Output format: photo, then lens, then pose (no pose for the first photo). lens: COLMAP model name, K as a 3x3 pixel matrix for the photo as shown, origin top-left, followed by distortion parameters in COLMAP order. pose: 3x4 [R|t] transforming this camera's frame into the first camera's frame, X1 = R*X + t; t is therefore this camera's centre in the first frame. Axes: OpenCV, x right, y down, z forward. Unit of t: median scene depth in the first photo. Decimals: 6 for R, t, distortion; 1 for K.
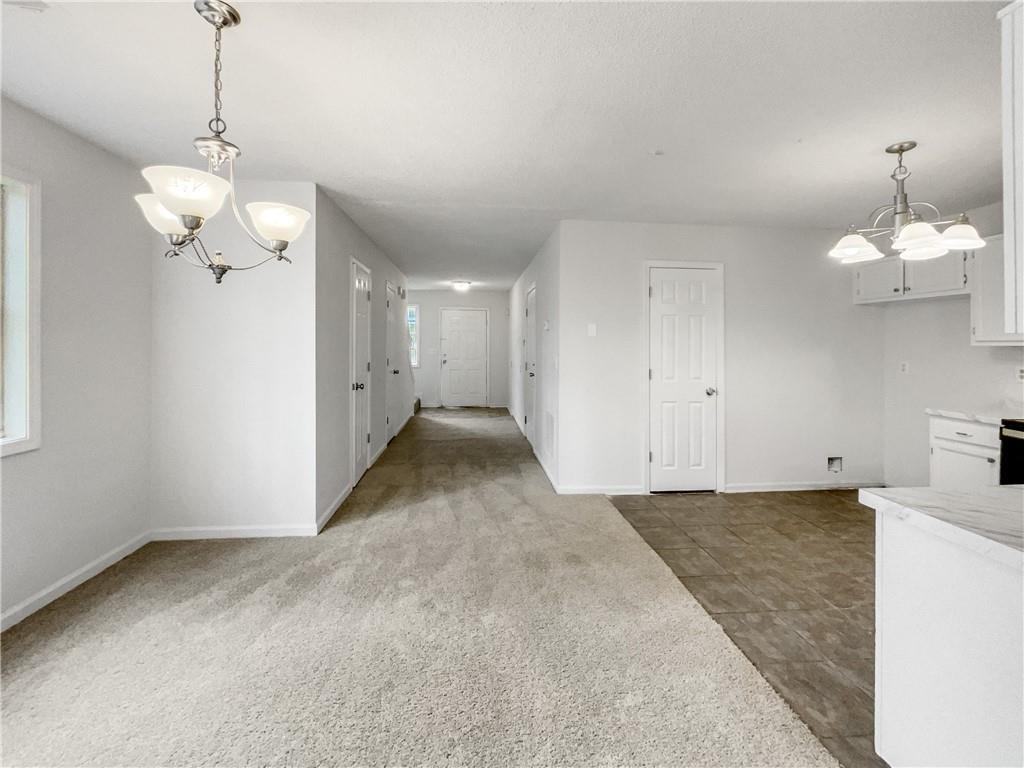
lens RADIAL K [[450.5, 0, 473.6], [0, 450.5, 336.3], [0, 0, 1]] dist [-0.004624, 0.002443]
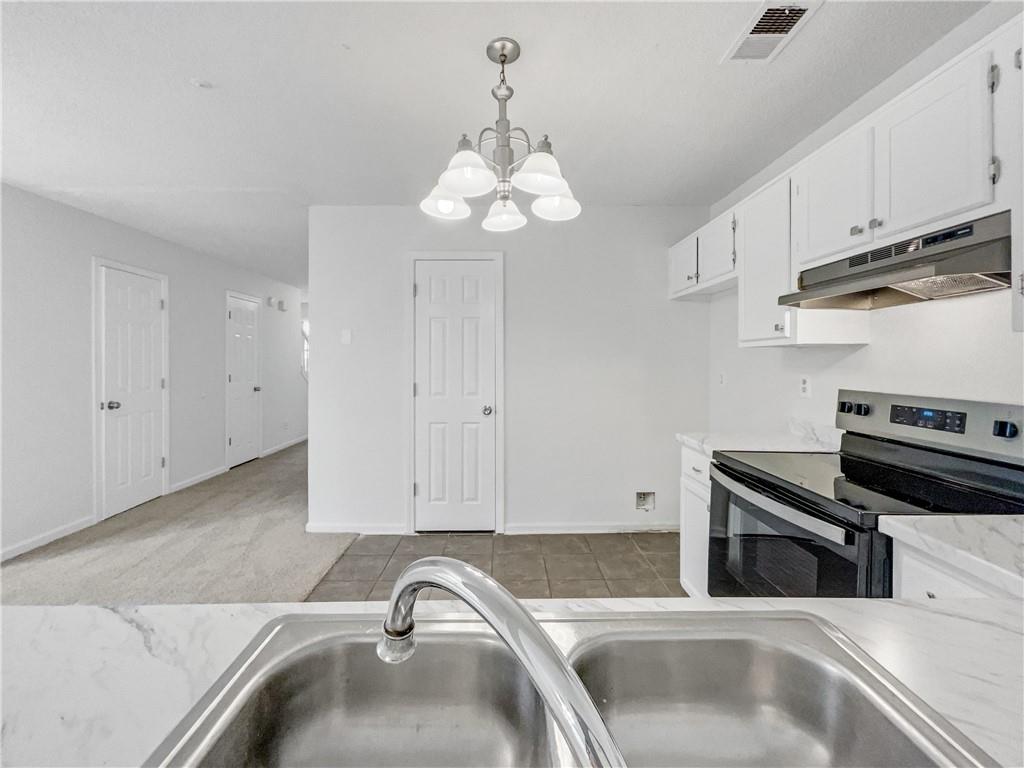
lens RADIAL K [[450.5, 0, 485.6], [0, 450.5, 361.8], [0, 0, 1]] dist [-0.004624, 0.002443]
pose [[0.998162, -0.006663, -0.060233, 0.574590], [0.007565, 0.999862, 0.014760, 0.023486], [0.060126, -0.015188, 0.998075, 0.189011]]
